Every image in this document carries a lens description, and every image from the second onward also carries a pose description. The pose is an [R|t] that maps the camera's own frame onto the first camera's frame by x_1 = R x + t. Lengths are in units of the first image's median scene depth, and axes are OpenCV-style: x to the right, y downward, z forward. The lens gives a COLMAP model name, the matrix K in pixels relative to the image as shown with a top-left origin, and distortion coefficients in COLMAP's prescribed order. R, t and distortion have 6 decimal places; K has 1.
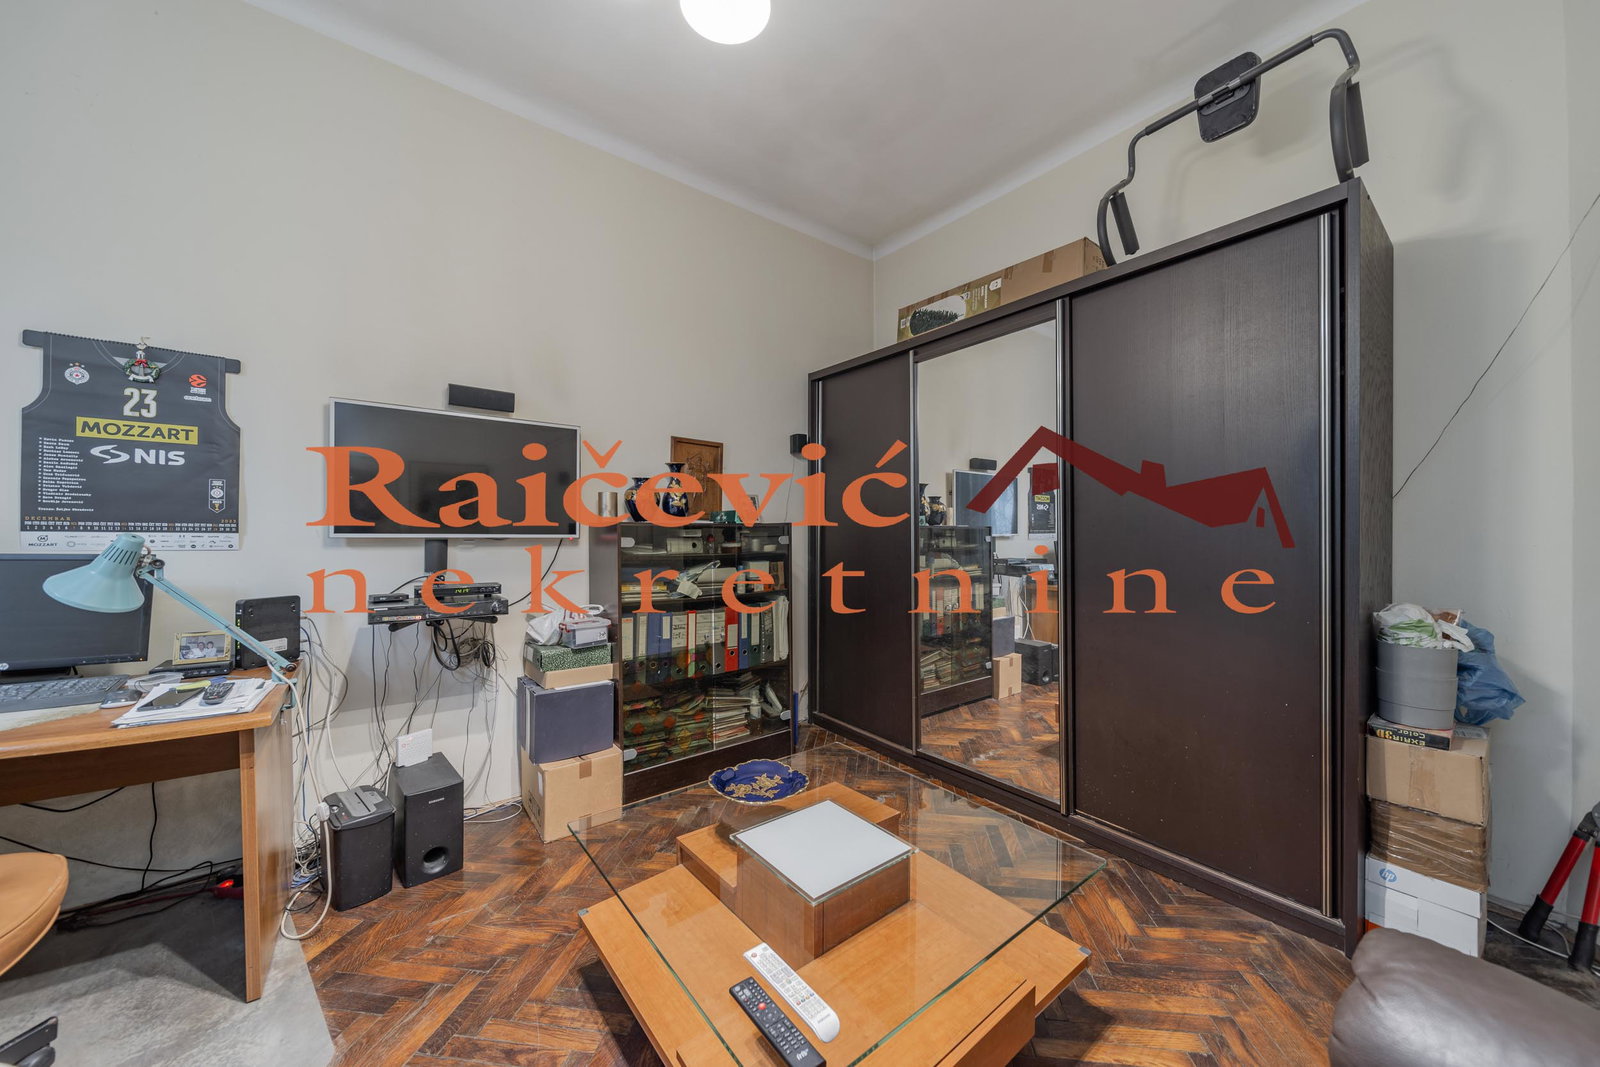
lens RADIAL K [[568.5, 0, 795.9], [0, 568.5, 527.3], [0, 0, 1]] dist [-0.000282, 0.000022]
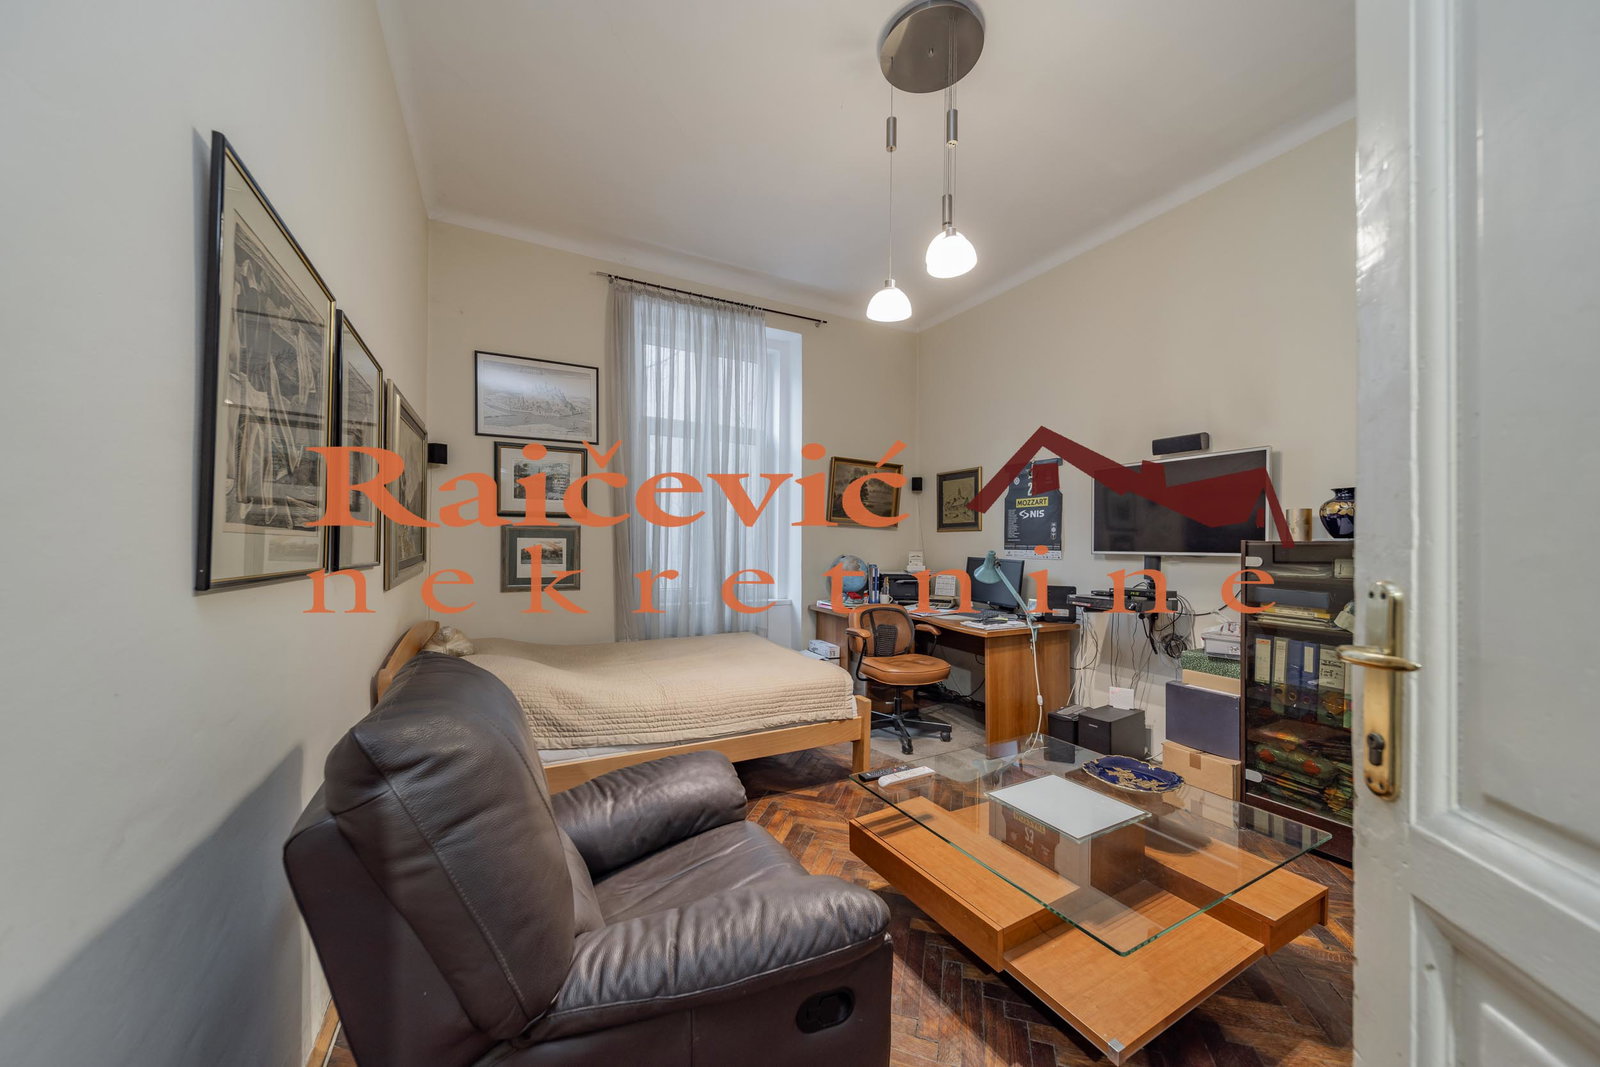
lens RADIAL K [[561.6, 0, 798.6], [0, 561.6, 544.5], [0, 0, 1]] dist [-0.001330, -0.000233]
pose [[-0.173934, -0.010004, -0.984706, 0.847128], [-0.001179, 0.999950, -0.009951, 0.008044], [0.984757, -0.000570, -0.173937, 0.407172]]
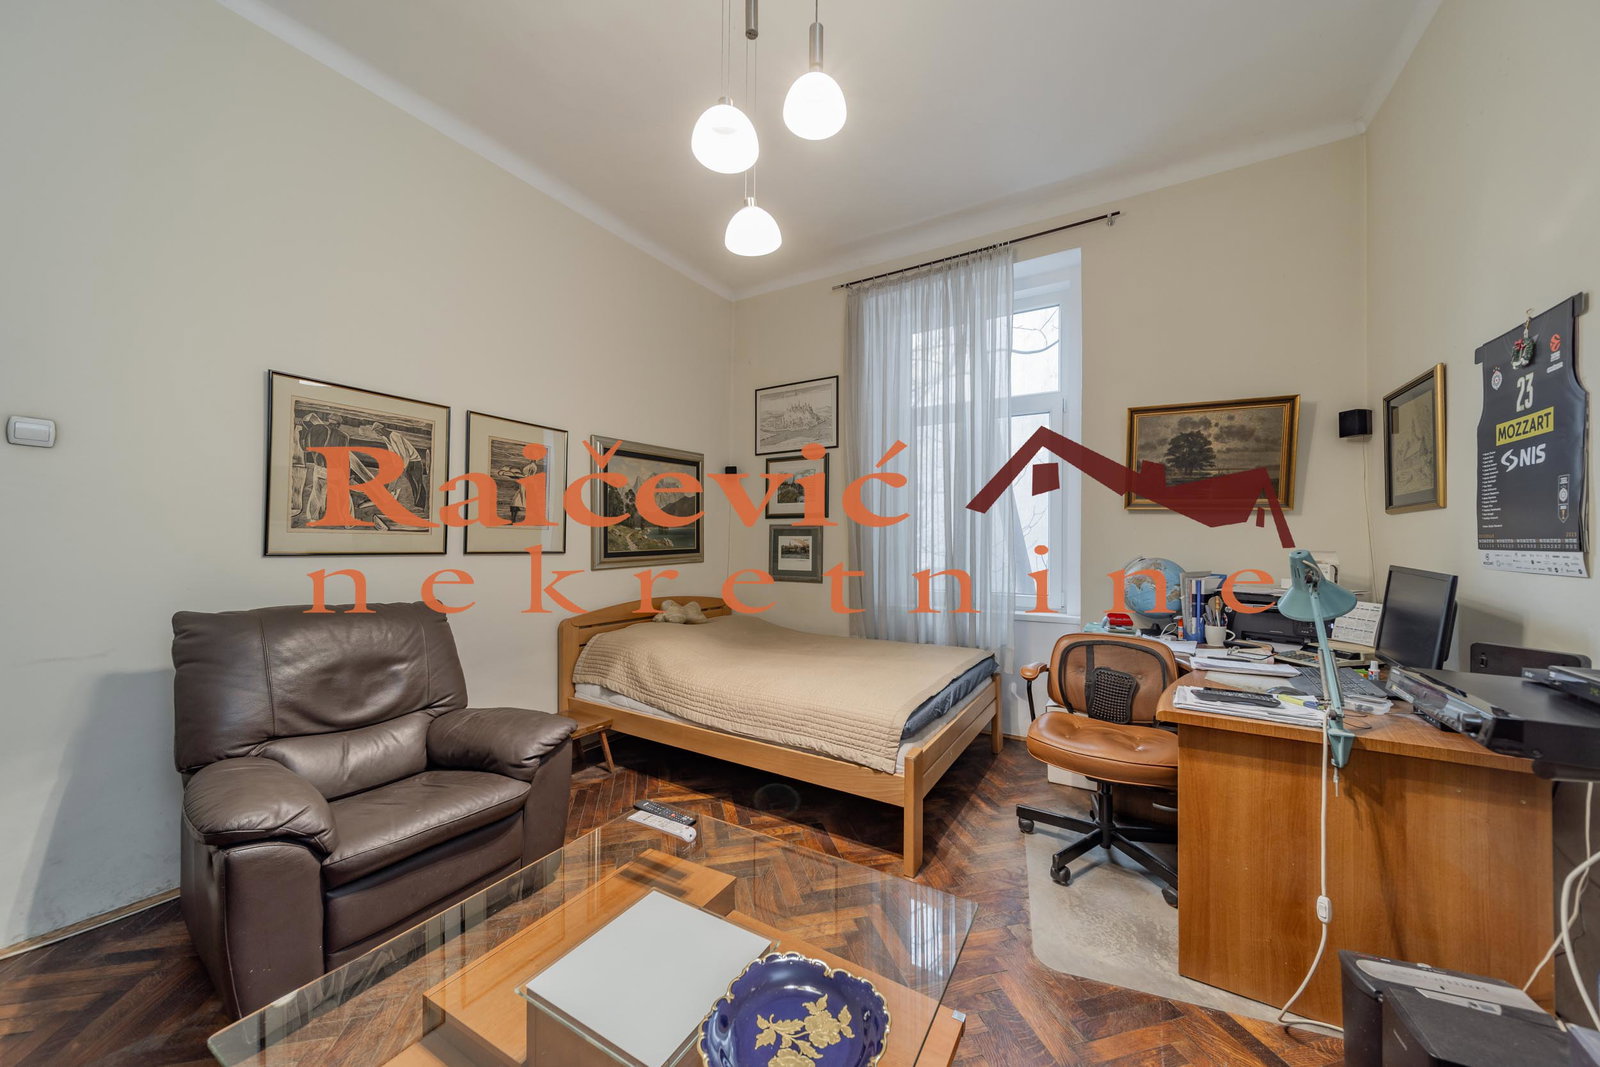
lens RADIAL K [[560.8, 0, 800.0], [0, 560.8, 533.5], [0, 0, 1]] dist [-0.000537, -0.000082]
pose [[-0.932052, -0.018614, -0.361847, 0.091181], [-0.010198, 0.999632, -0.025156, 0.012315], [0.362182, -0.019756, -0.931898, 1.102102]]
